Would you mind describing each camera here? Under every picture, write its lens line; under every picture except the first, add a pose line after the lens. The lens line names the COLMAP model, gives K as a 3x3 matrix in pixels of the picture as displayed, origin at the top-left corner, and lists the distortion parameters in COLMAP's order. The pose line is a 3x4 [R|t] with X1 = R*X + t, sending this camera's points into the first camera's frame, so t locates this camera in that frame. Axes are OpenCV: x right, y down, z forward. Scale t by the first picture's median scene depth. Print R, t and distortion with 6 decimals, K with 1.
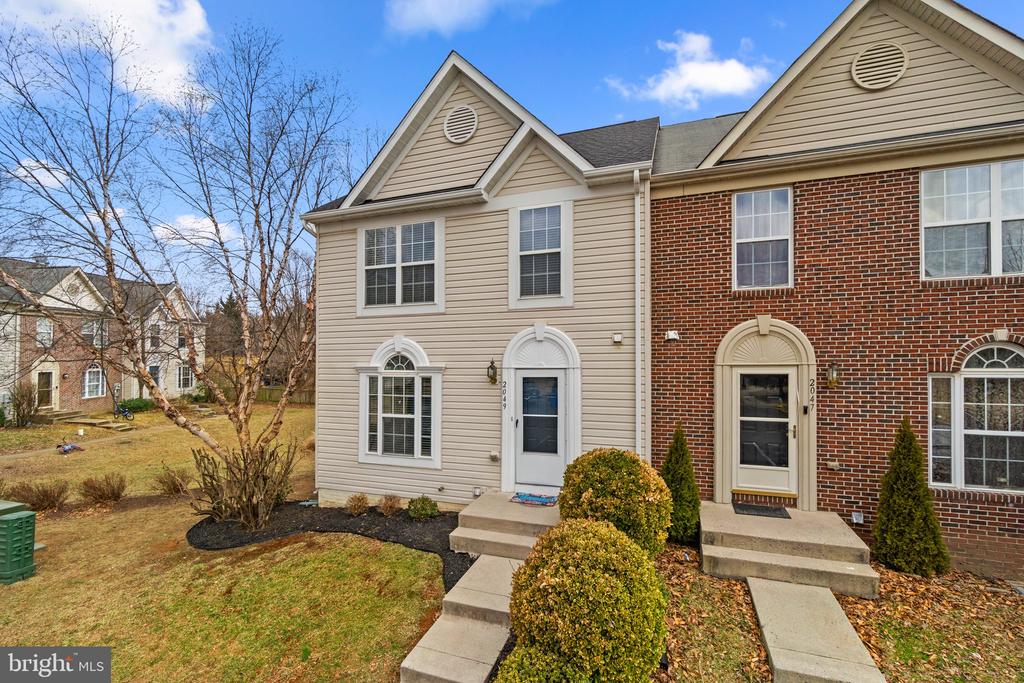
lens RADIAL K [[434.4, 0, 520.0], [0, 434.4, 362.9], [0, 0, 1]] dist [-0.002758, 0.000630]
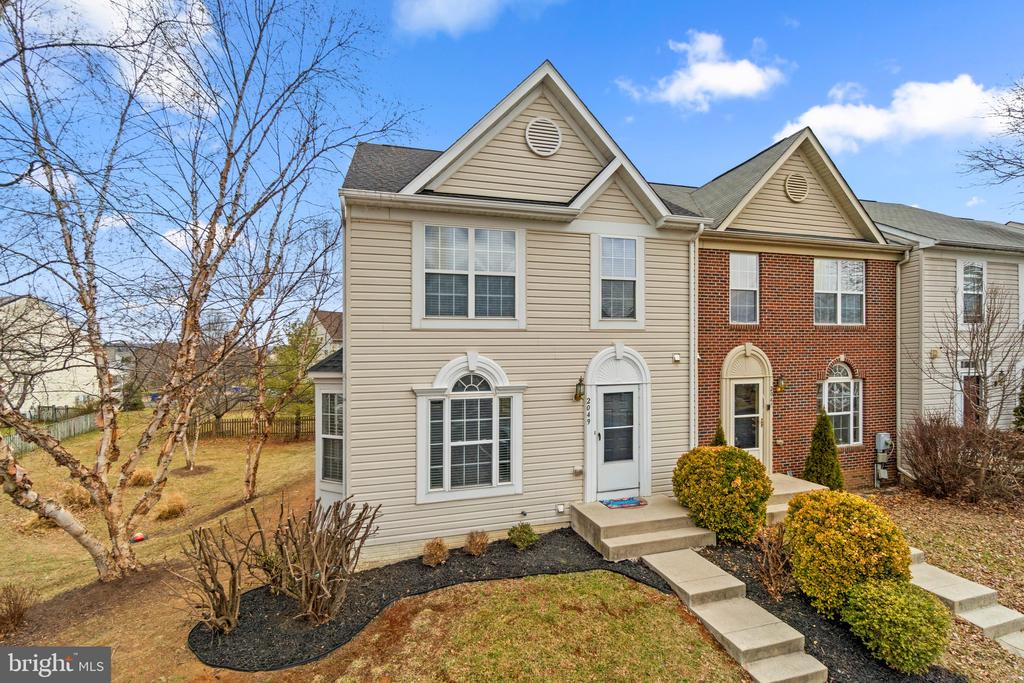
lens RADIAL K [[434.4, 0, 495.1], [0, 434.4, 388.8], [0, 0, 1]] dist [-0.002758, 0.000630]
pose [[0.822993, -0.030359, 0.567240, -0.849462], [0.025041, 0.999539, 0.017165, -0.003326], [-0.567500, 0.000078, 0.823374, 0.273168]]
